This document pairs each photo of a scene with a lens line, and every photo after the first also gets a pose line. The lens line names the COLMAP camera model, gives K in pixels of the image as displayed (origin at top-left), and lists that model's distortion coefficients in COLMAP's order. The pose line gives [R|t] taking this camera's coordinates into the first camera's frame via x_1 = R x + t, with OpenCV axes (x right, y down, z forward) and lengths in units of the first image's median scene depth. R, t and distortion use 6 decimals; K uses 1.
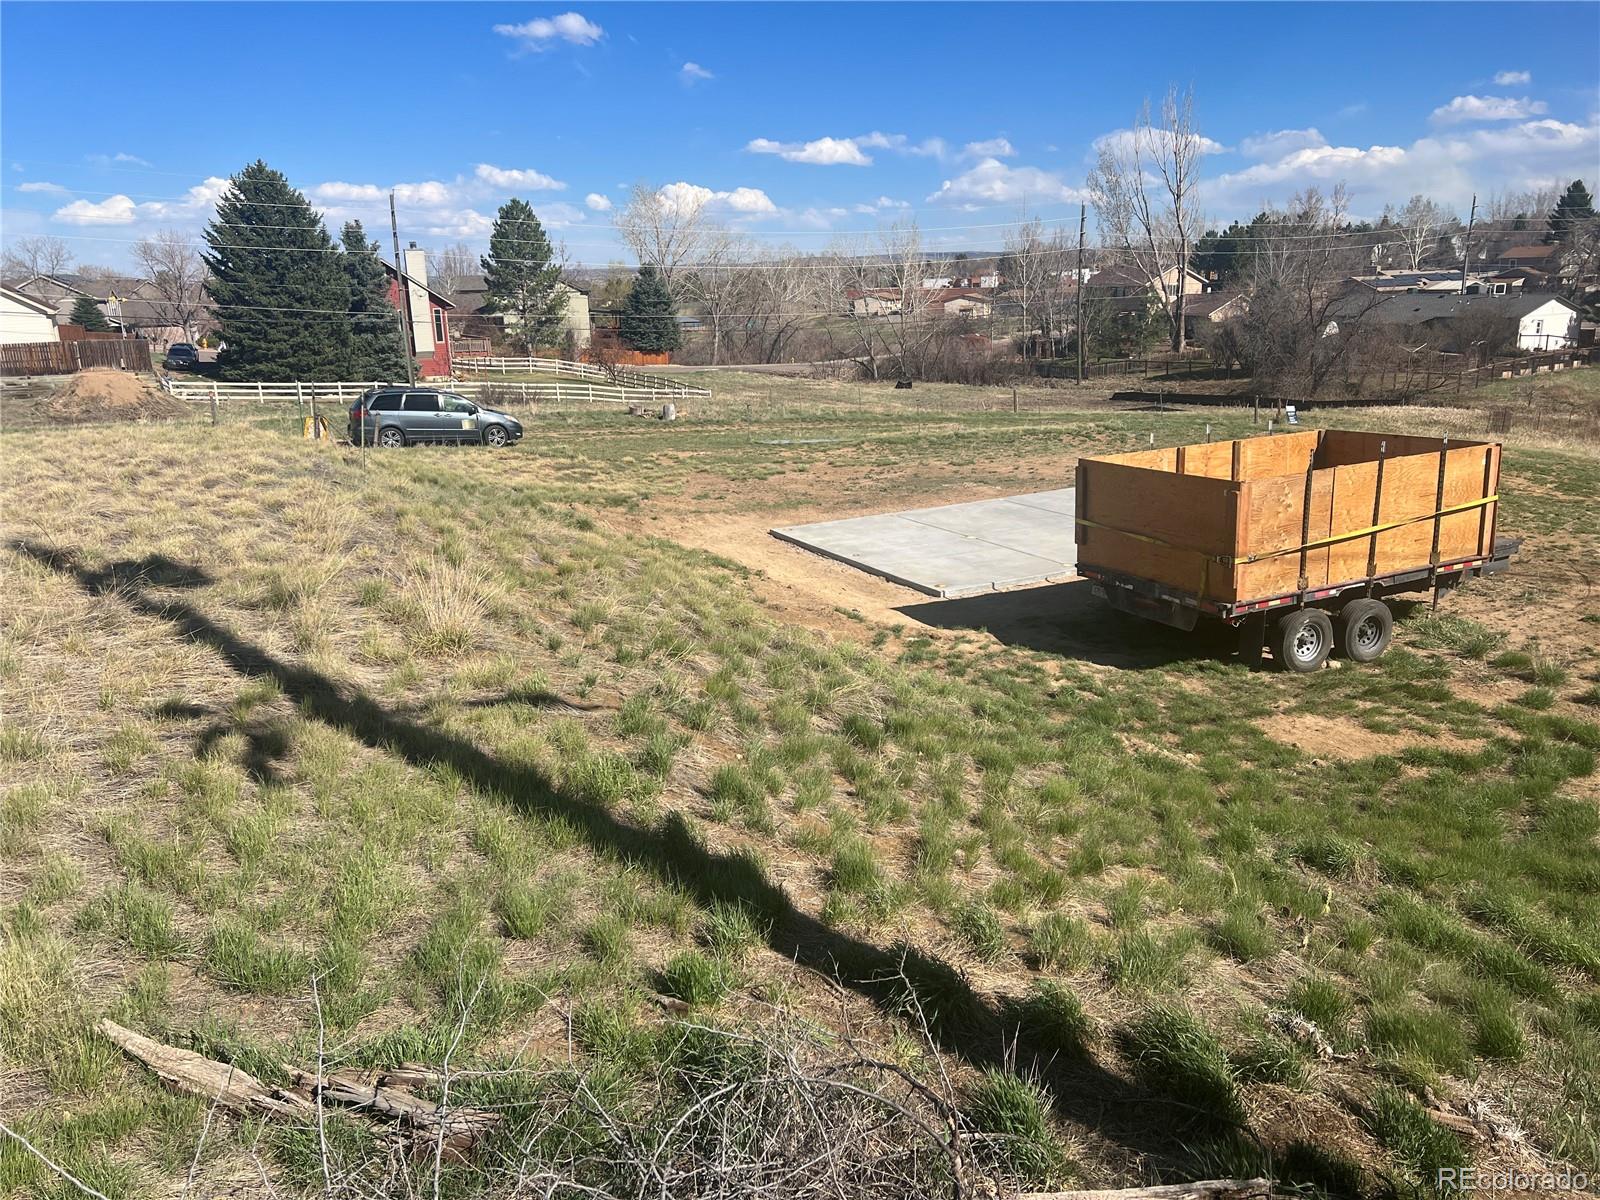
lens RADIAL K [[1191.4, 0, 798.8], [0, 1191.4, 574.5], [0, 0, 1]] dist [0.043973, -0.049983]
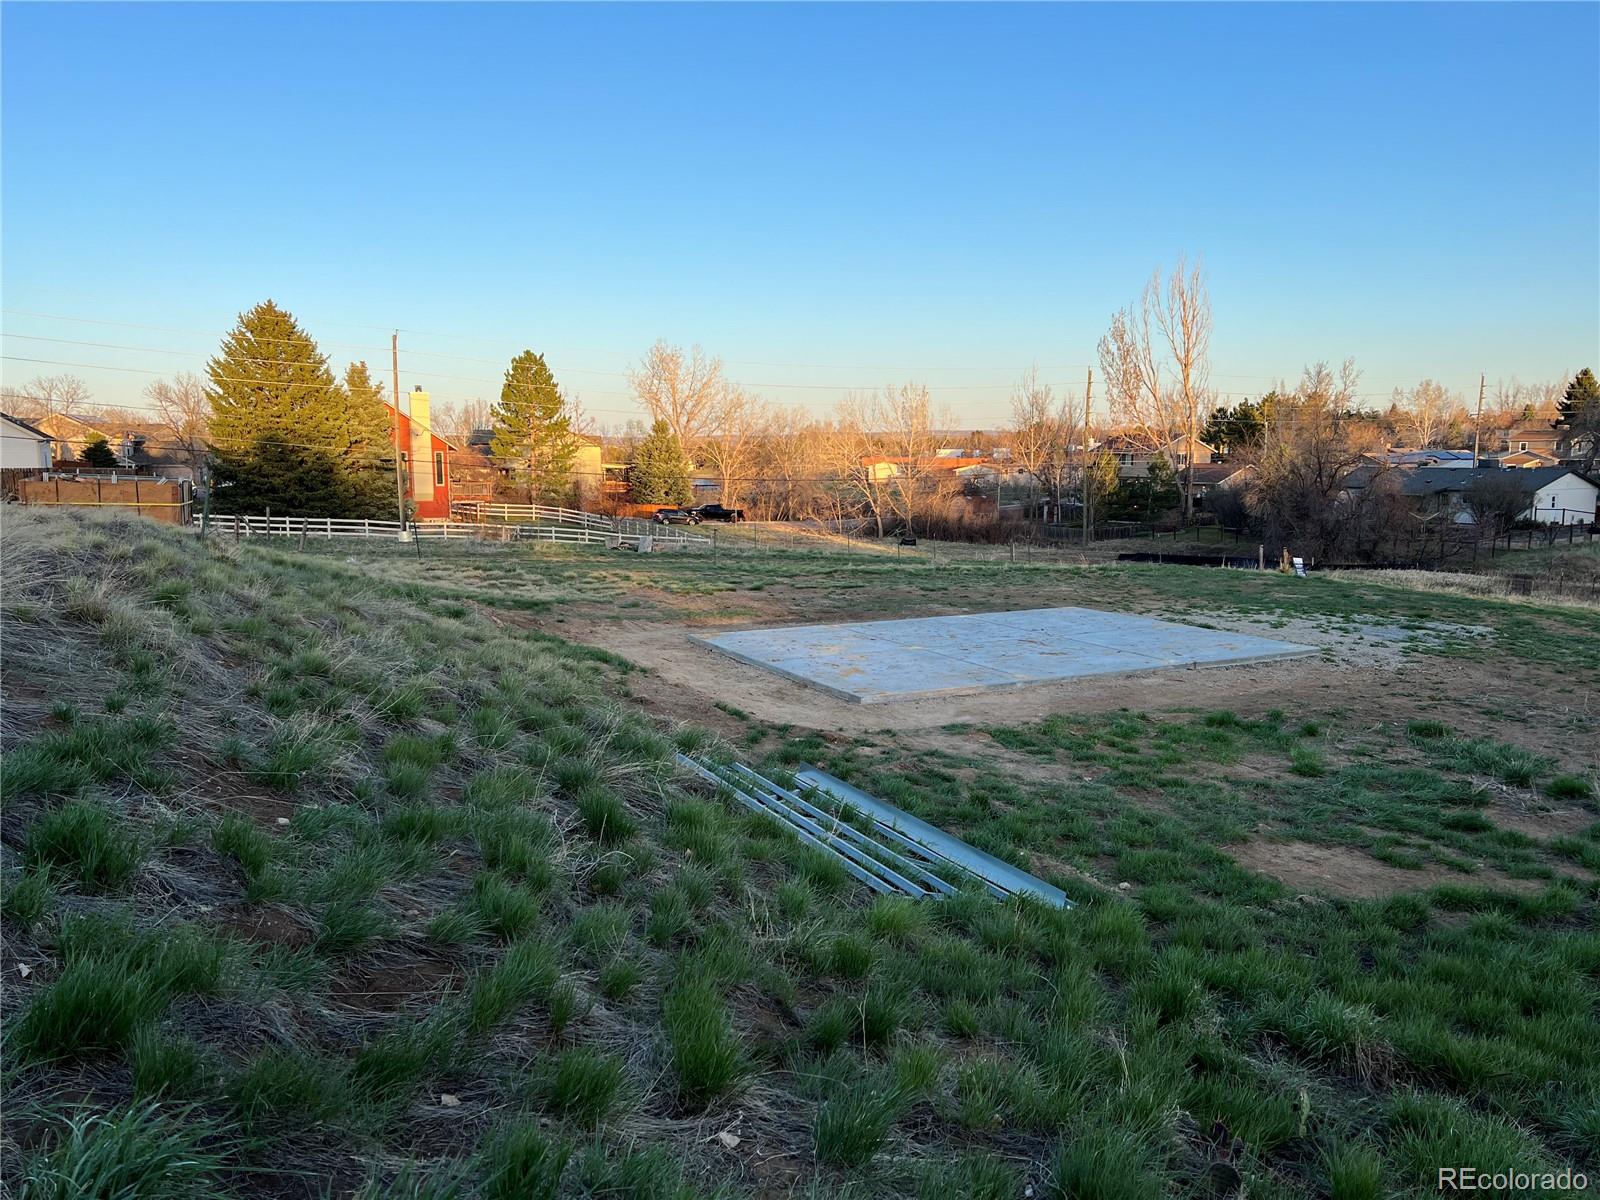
lens RADIAL K [[1192.5, 0, 810.2], [0, 1192.5, 602.5], [0, 0, 1]] dist [0.053459, -0.047831]
pose [[0.999510, 0.031075, -0.003870, 0.106218], [-0.031314, 0.992884, -0.114893, 0.055875], [0.000272, 0.114958, 0.993370, 0.213515]]
